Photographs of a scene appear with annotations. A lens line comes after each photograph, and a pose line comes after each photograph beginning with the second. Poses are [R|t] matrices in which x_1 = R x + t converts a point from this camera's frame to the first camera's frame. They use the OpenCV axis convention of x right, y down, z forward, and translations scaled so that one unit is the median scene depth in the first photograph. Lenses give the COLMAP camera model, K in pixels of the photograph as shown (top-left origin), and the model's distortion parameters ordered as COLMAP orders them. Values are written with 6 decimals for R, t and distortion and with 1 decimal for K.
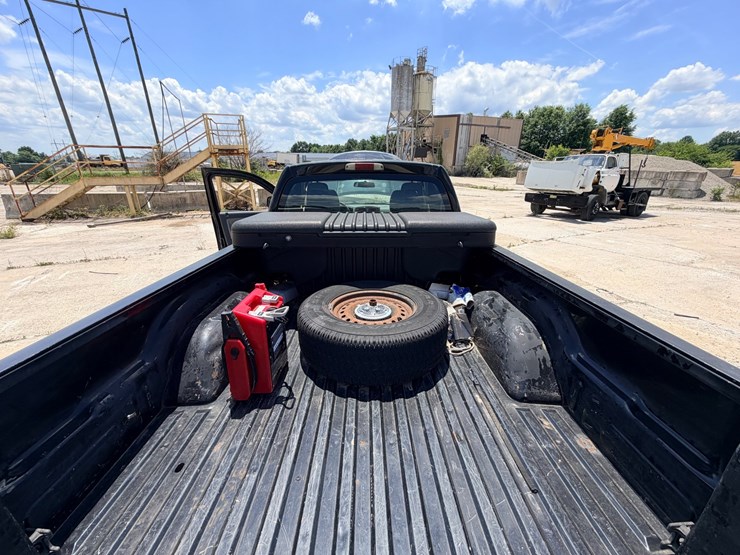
lens RADIAL K [[294.4, 0, 368.2], [0, 294.4, 279.7], [0, 0, 1]] dist [0.001651, -0.000224]
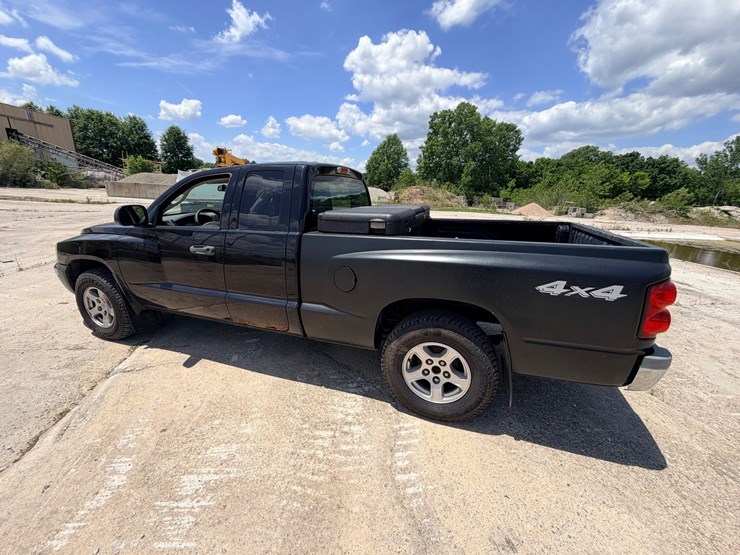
lens RADIAL K [[295.1, 0, 369.4], [0, 295.1, 277.6], [0, 0, 1]] dist [0.001470, -0.000009]
pose [[0.333383, -0.262761, 0.905435, -0.106156], [0.303847, 0.939079, 0.160647, -0.011831], [-0.892487, 0.221557, 0.392912, 0.045924]]
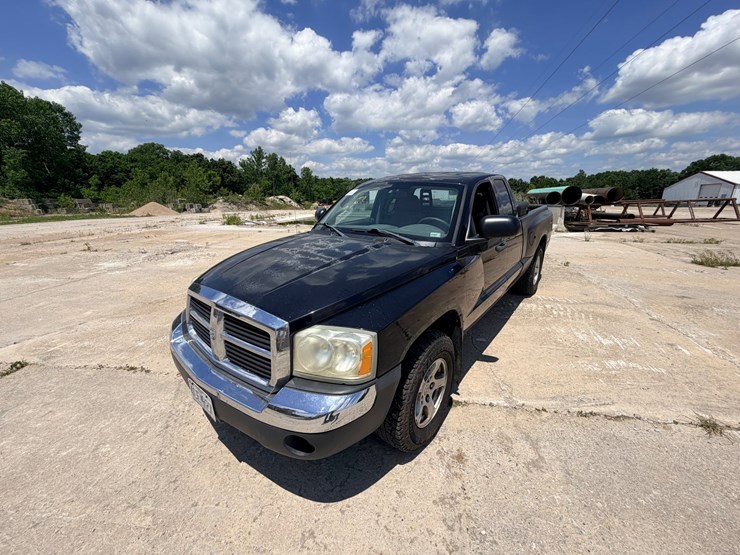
lens RADIAL K [[295.2, 0, 369.2], [0, 295.2, 278.6], [0, 0, 1]] dist [0.001858, -0.000640]
pose [[-0.783619, -0.173452, 0.596537, -0.064943], [0.222540, 0.818136, 0.530216, -0.080957], [-0.580015, 0.548240, -0.602507, 0.230711]]
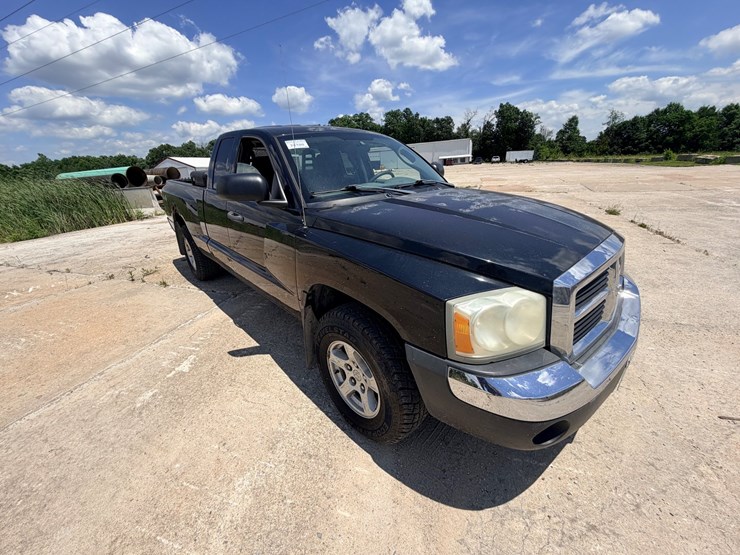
lens RADIAL K [[293.1, 0, 368.2], [0, 293.1, 274.8], [0, 0, 1]] dist [0.000953, -0.000472]
pose [[-0.741038, 0.269028, -0.615213, 0.064460], [-0.193778, 0.791560, 0.579554, -0.069245], [0.642894, 0.548686, -0.534444, 0.216197]]
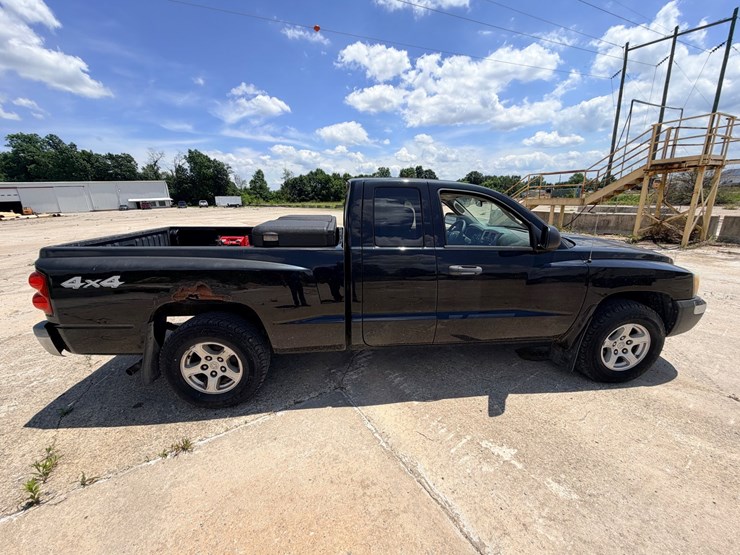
lens RADIAL K [[293.0, 0, 367.1], [0, 293.0, 279.5], [0, 0, 1]] dist [0.001653, -0.000553]
pose [[0.081966, 0.266322, -0.960393, 0.115985], [-0.332507, 0.915730, 0.225559, -0.028961], [0.939532, 0.300849, 0.163613, 0.088066]]
